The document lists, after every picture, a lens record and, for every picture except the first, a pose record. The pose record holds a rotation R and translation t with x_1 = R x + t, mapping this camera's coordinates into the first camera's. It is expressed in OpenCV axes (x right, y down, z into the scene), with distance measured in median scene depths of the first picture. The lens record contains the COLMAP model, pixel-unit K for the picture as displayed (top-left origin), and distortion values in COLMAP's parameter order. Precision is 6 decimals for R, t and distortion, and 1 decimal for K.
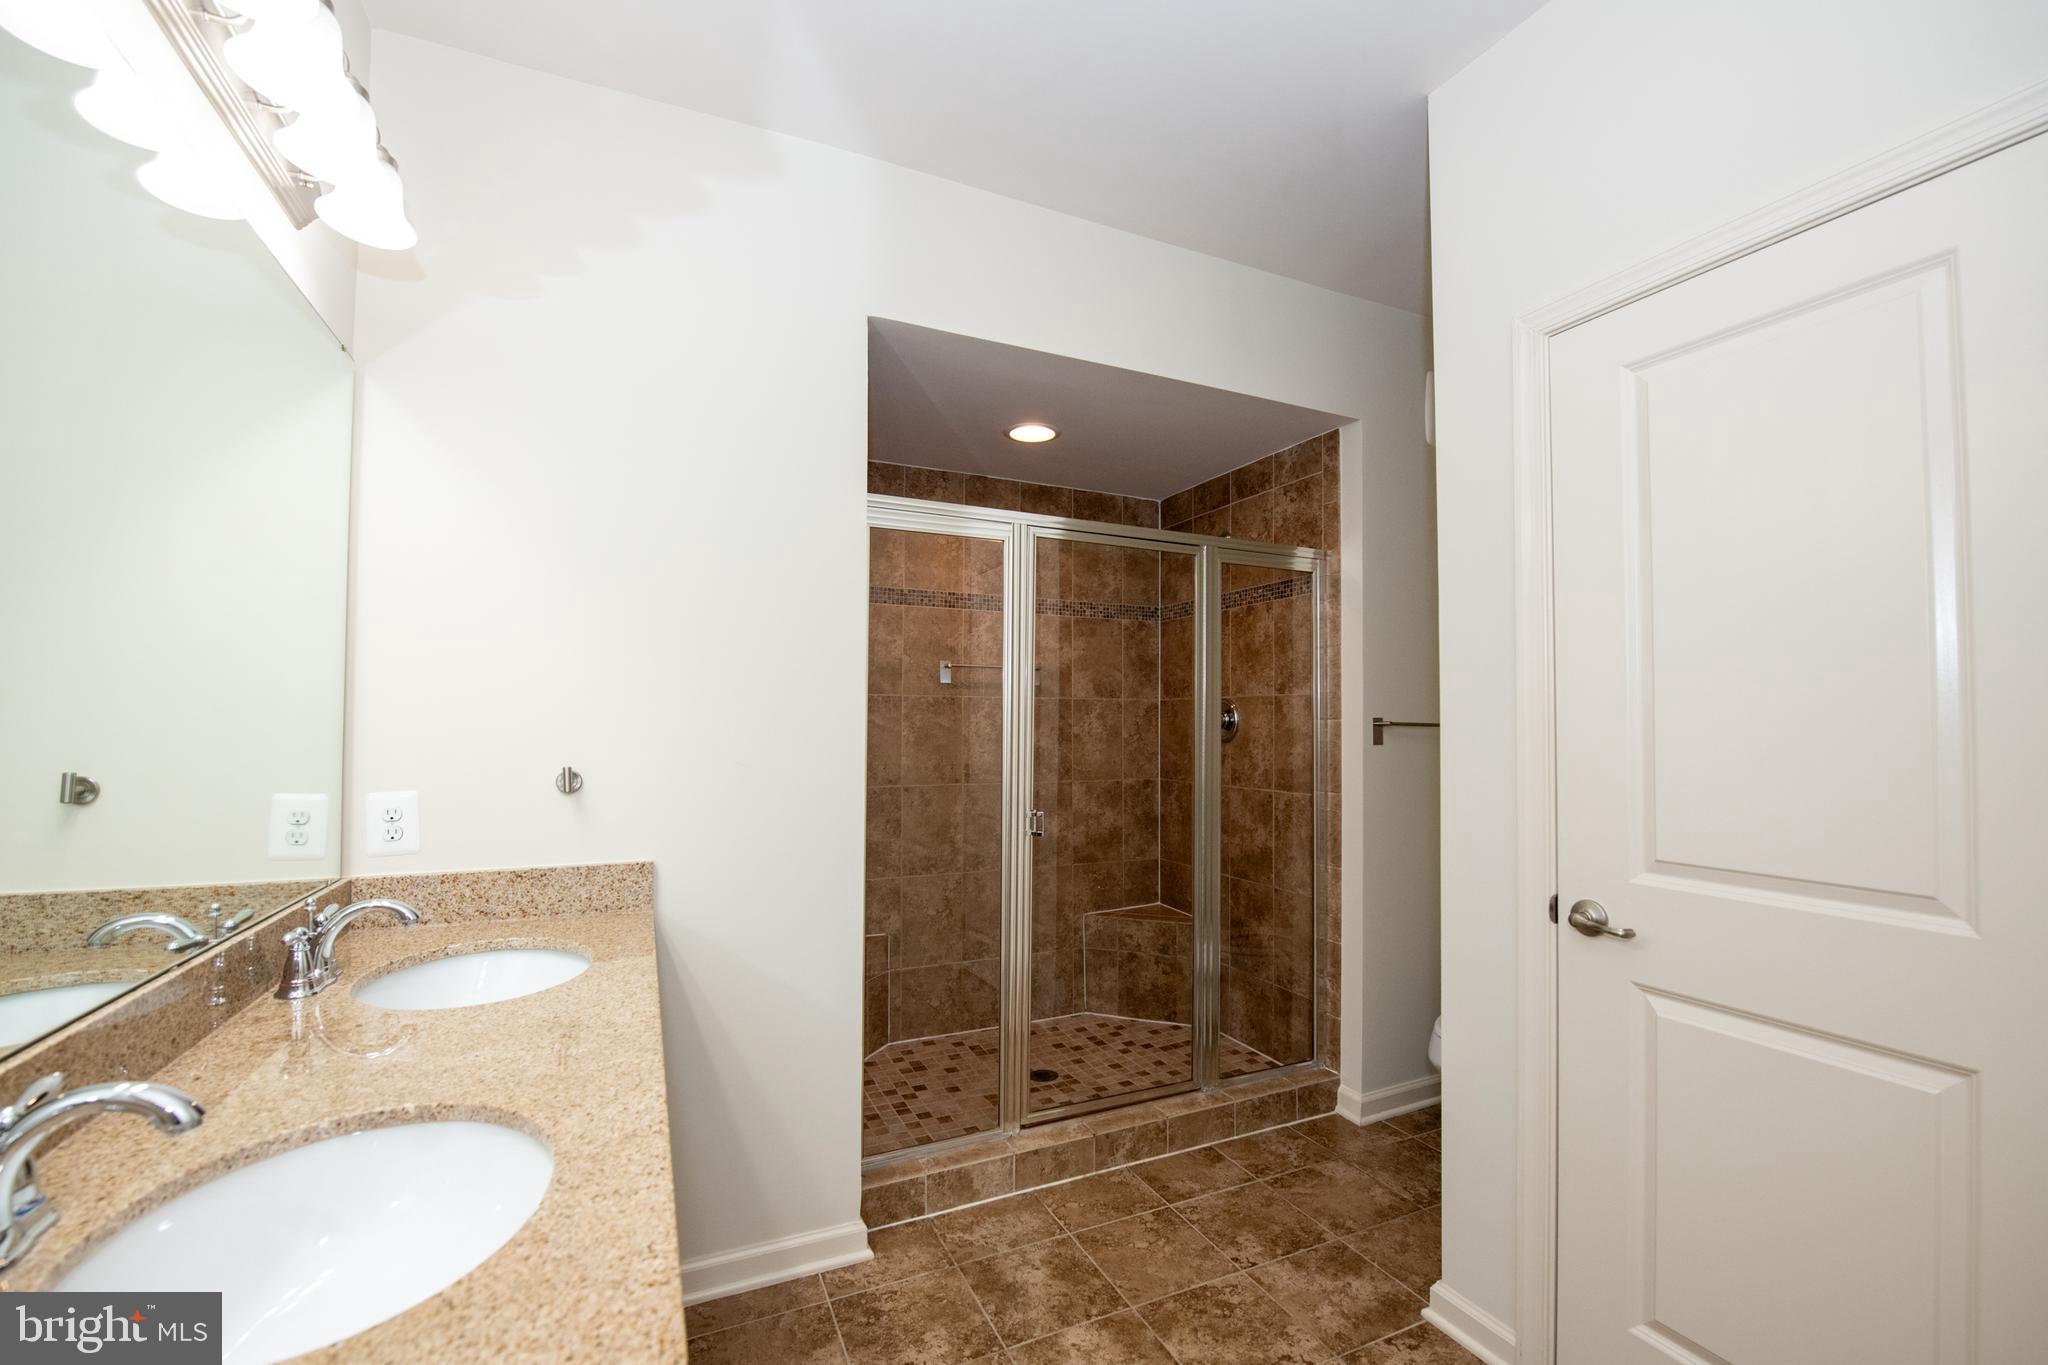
lens RADIAL K [[844.6, 0, 1024.0], [0, 844.6, 641.9], [0, 0, 1]] dist [-0.001499, -0.000182]
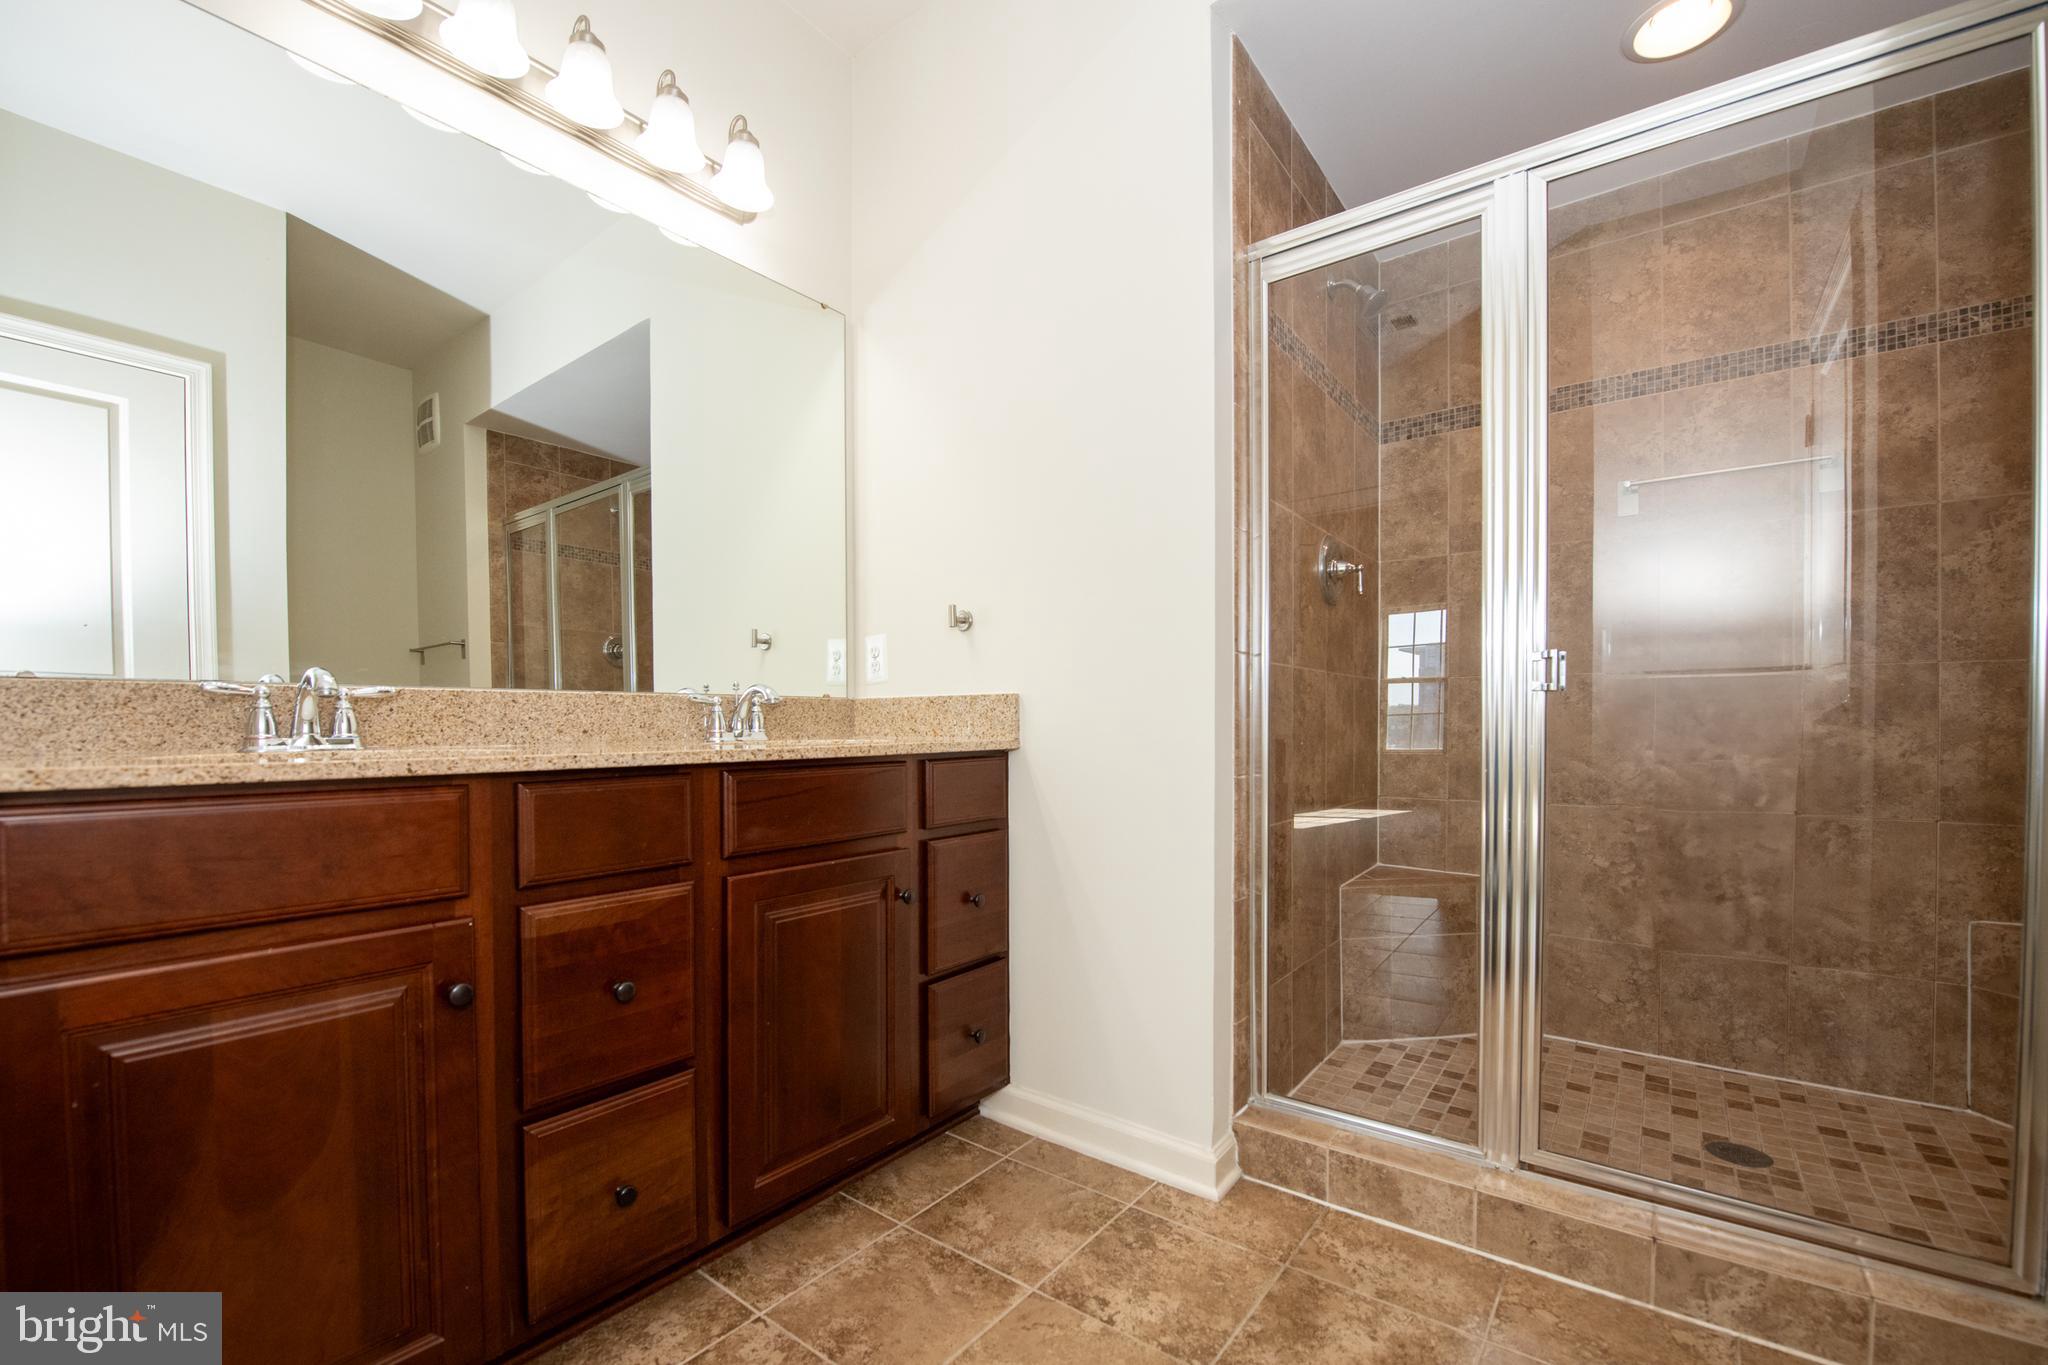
lens RADIAL K [[857.4, 0, 1025.0], [0, 857.4, 689.0], [0, 0, 1]] dist [-0.013229, -0.000860]
pose [[0.476735, -0.035813, -0.878317, 0.382981], [0.085531, 0.996319, 0.005800, 0.209240], [0.874876, -0.077888, 0.478044, 0.440063]]
